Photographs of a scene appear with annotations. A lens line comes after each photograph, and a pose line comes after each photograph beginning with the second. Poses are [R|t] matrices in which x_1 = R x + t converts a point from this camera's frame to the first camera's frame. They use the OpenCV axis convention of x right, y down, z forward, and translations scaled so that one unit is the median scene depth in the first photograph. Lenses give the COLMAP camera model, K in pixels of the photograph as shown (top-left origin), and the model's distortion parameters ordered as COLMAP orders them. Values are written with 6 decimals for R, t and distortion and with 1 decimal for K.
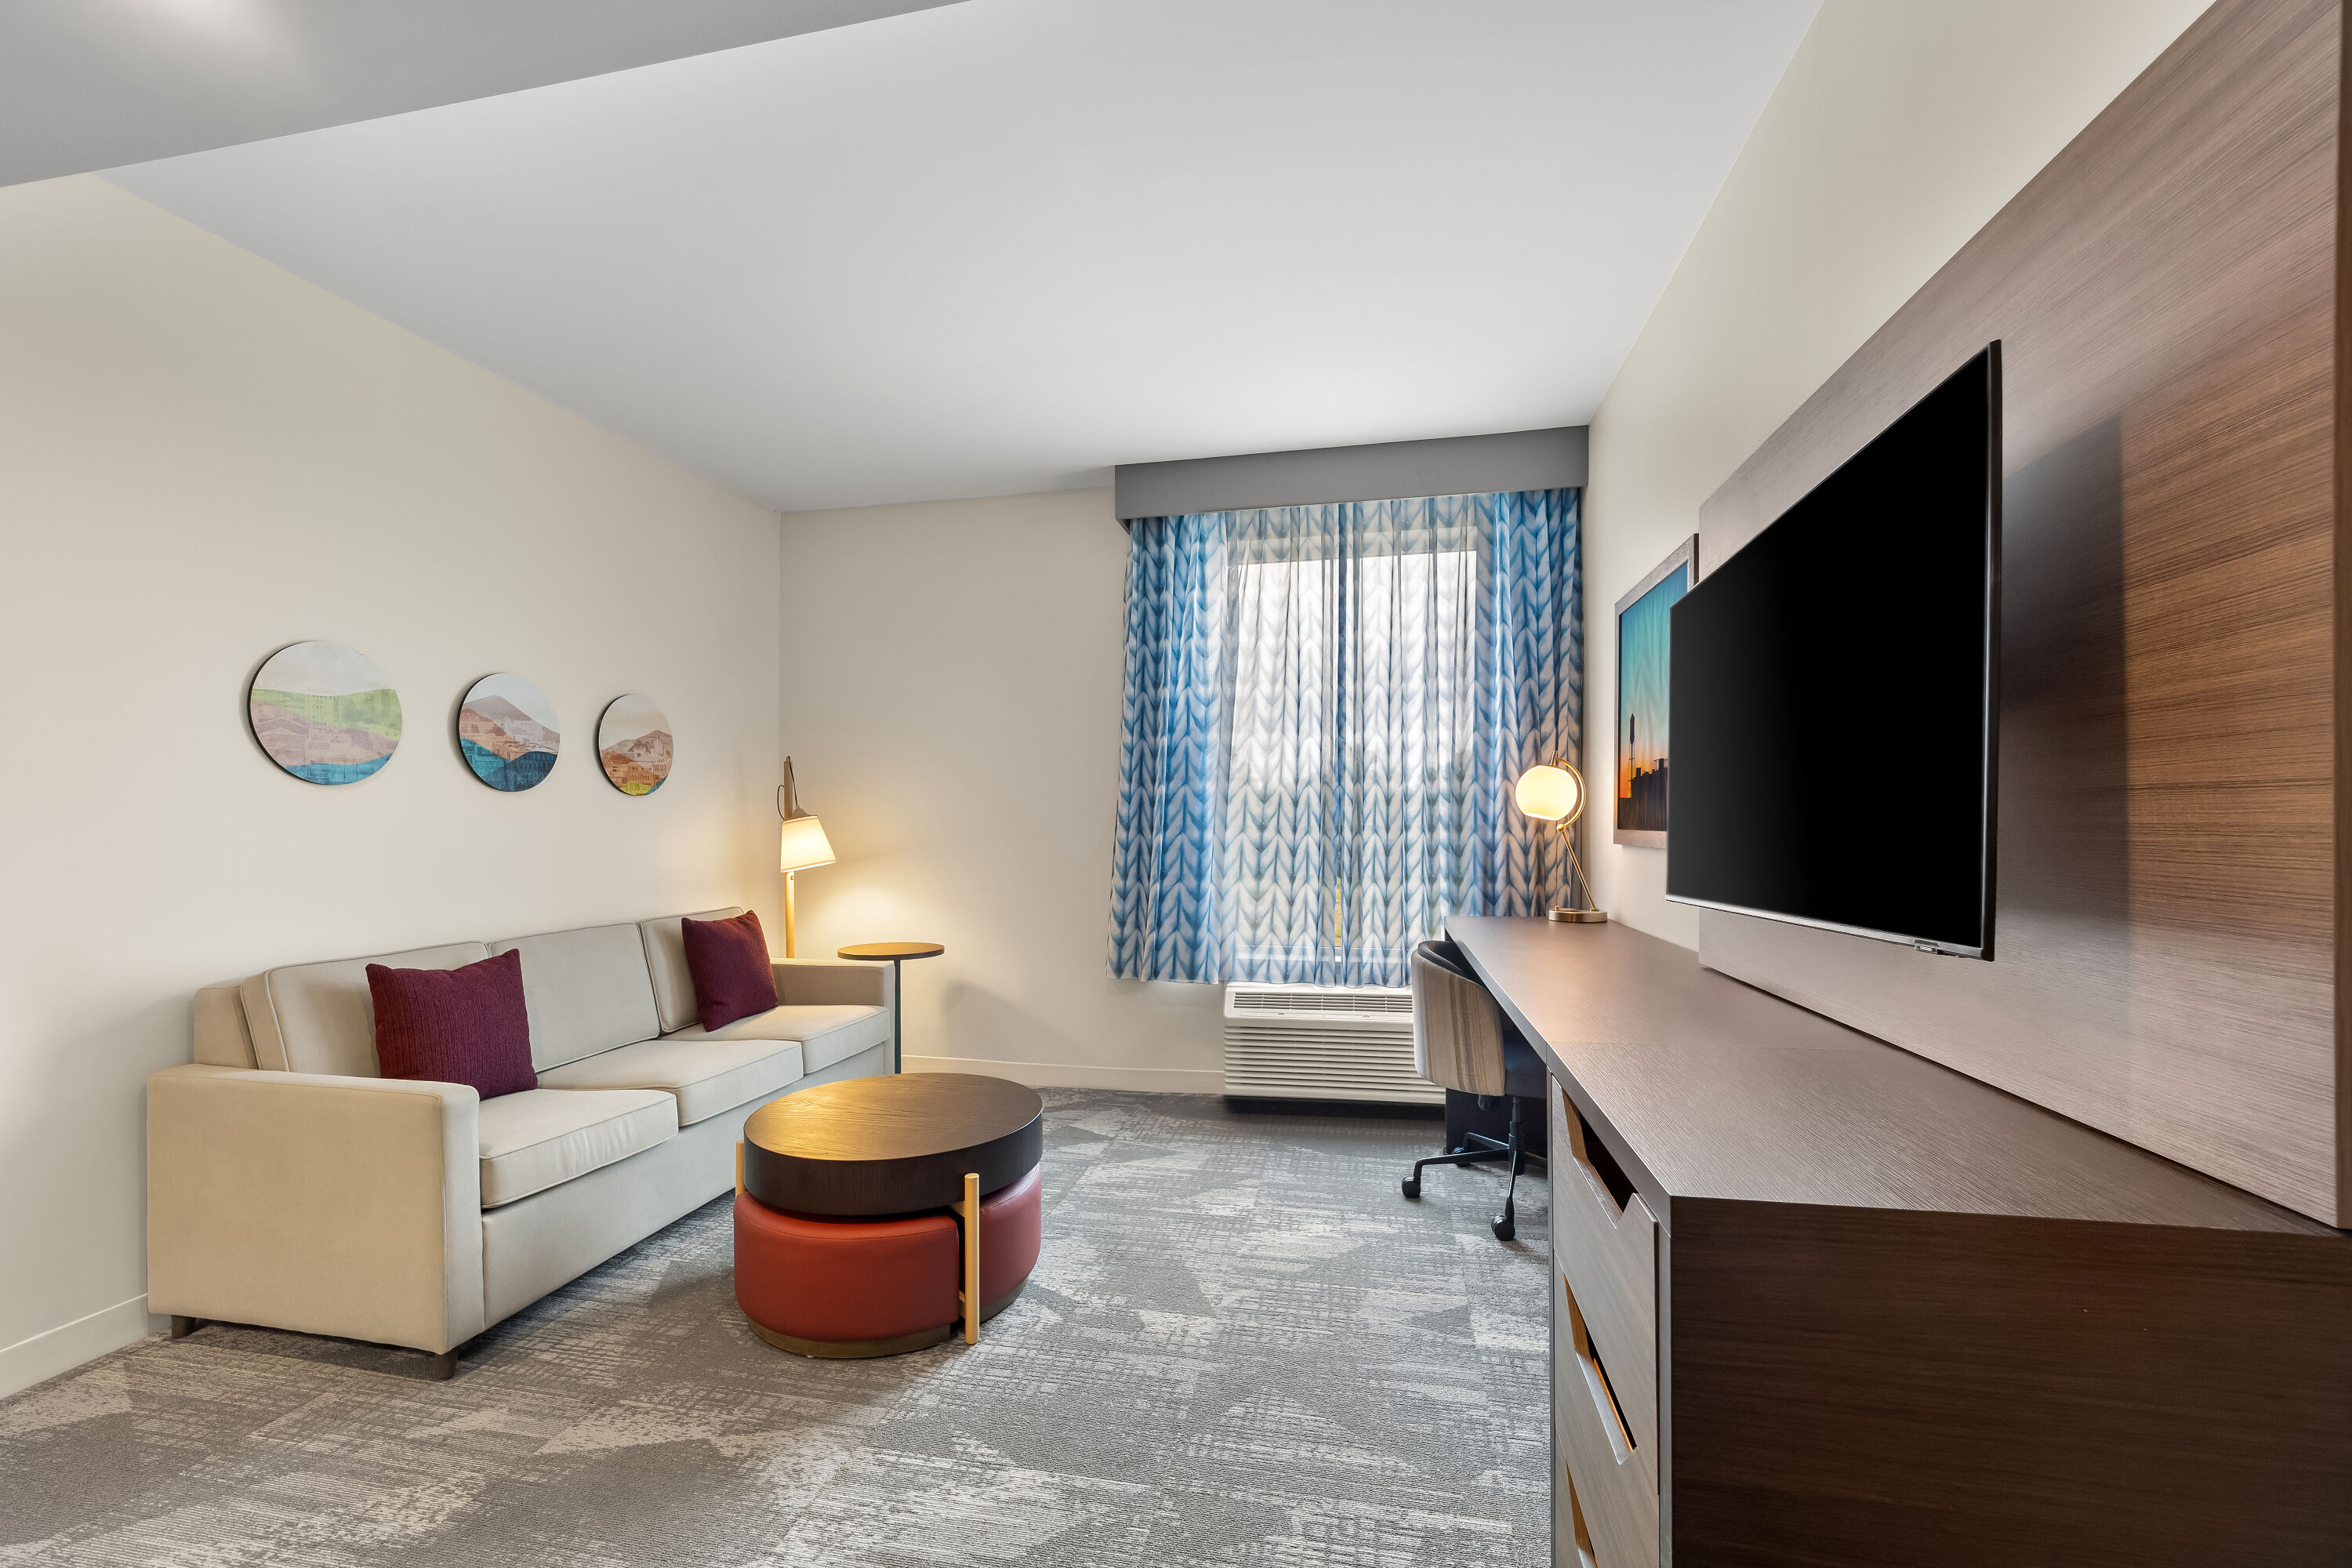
lens RADIAL K [[990.7, 0, 1172.0], [0, 990.7, 819.4], [0, 0, 1]] dist [0.000209, 0.000004]
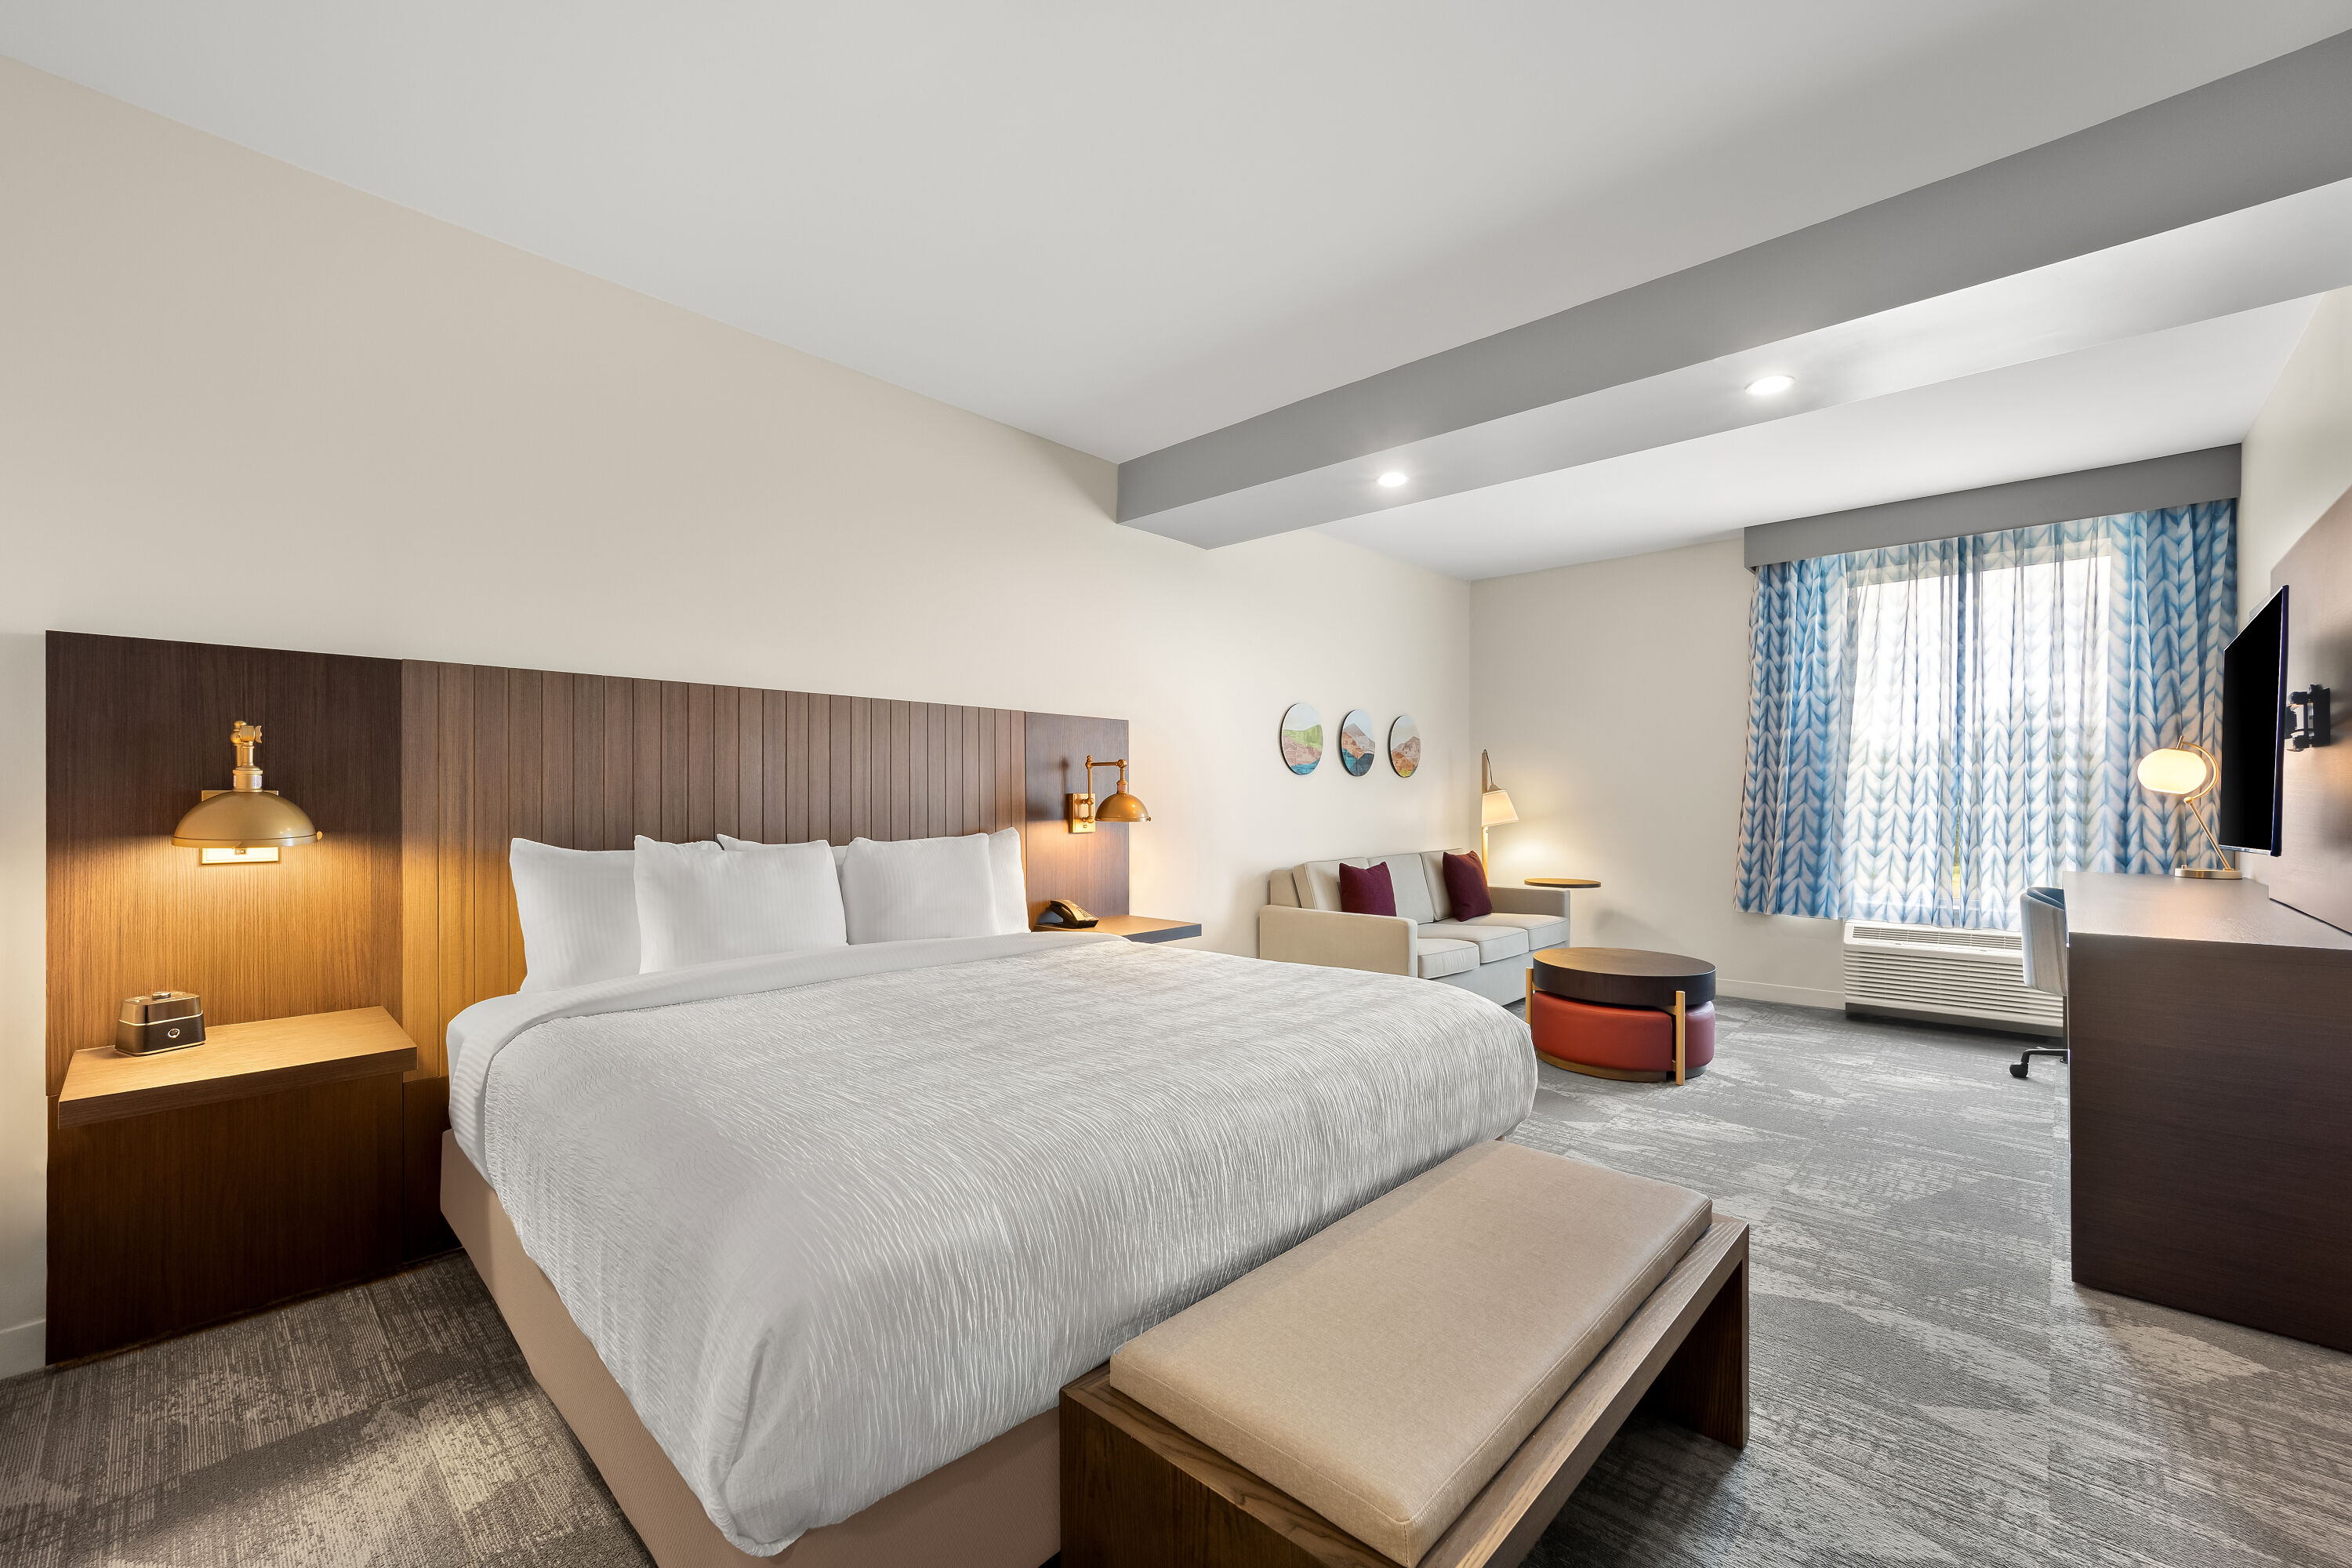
lens RADIAL K [[969.9, 0, 1165.4], [0, 969.9, 794.2], [0, 0, 1]] dist [0.001633, 0.000029]
pose [[0.856917, 0.002028, -0.515451, -0.052541], [-0.000304, 0.999994, 0.003429, -0.001938], [0.515455, -0.002782, 0.856912, -0.538628]]
